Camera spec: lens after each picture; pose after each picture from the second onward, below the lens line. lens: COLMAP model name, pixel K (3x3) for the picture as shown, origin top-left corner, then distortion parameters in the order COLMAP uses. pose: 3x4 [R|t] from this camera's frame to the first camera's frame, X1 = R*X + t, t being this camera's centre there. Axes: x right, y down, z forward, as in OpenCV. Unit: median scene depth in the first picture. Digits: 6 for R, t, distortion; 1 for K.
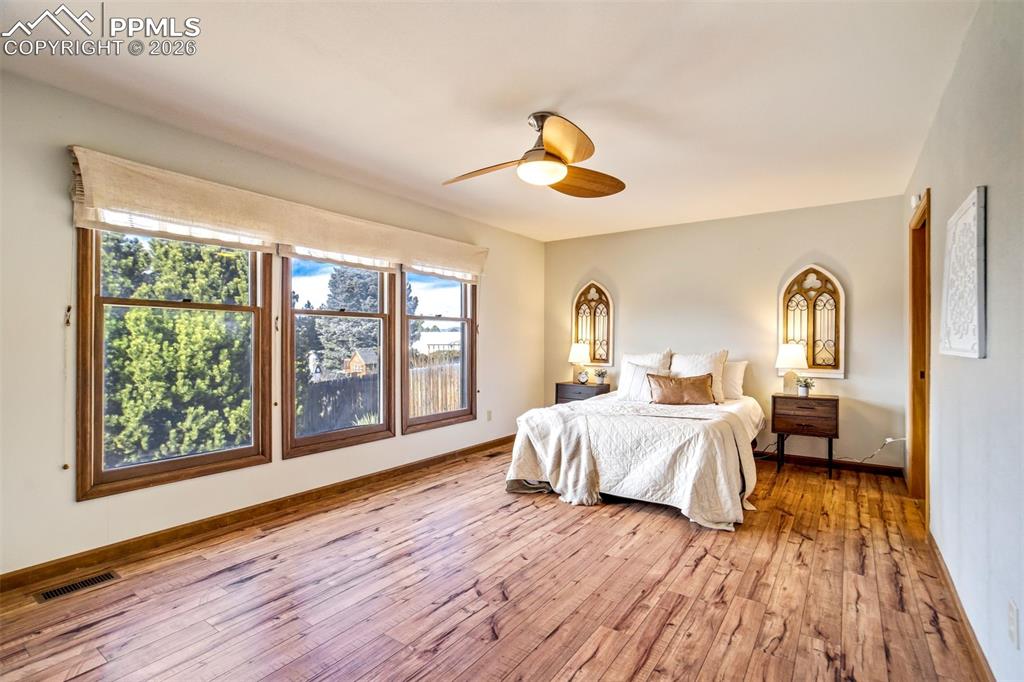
lens RADIAL K [[477.7, 0, 514.0], [0, 477.7, 343.1], [0, 0, 1]] dist [-0.049569, 0.022080]
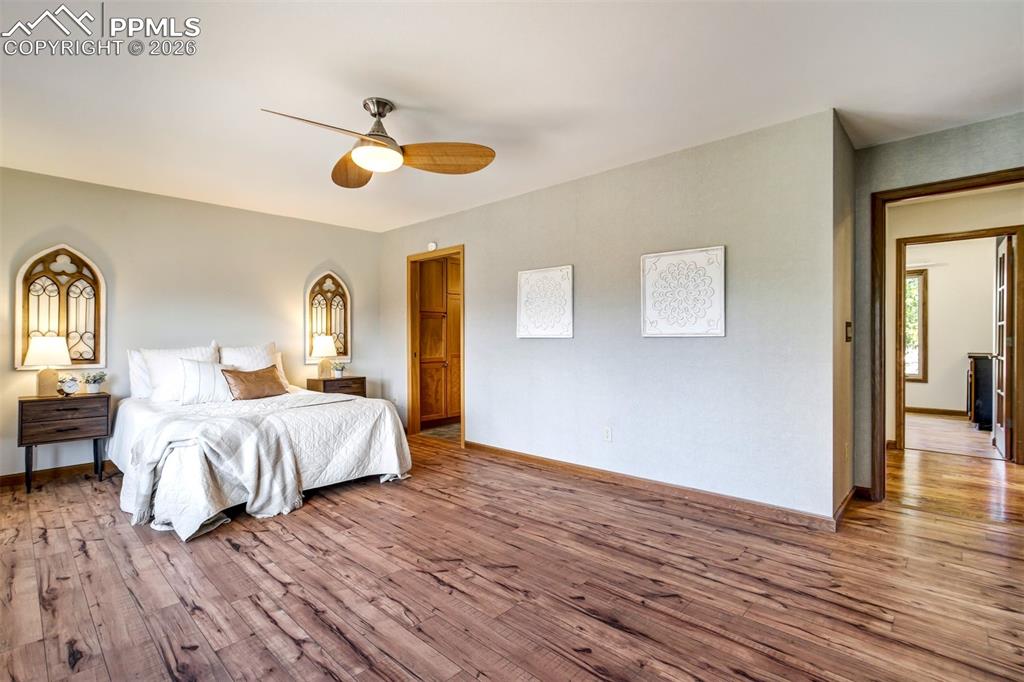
lens RADIAL K [[485.6, 0, 513.6], [0, 485.6, 341.7], [0, 0, 1]] dist [-0.039817, 0.023394]
pose [[0.140581, -0.009372, 0.990025, -0.744791], [0.009936, 0.999918, 0.008055, 0.015129], [-0.990019, 0.008704, 0.140663, 0.475469]]
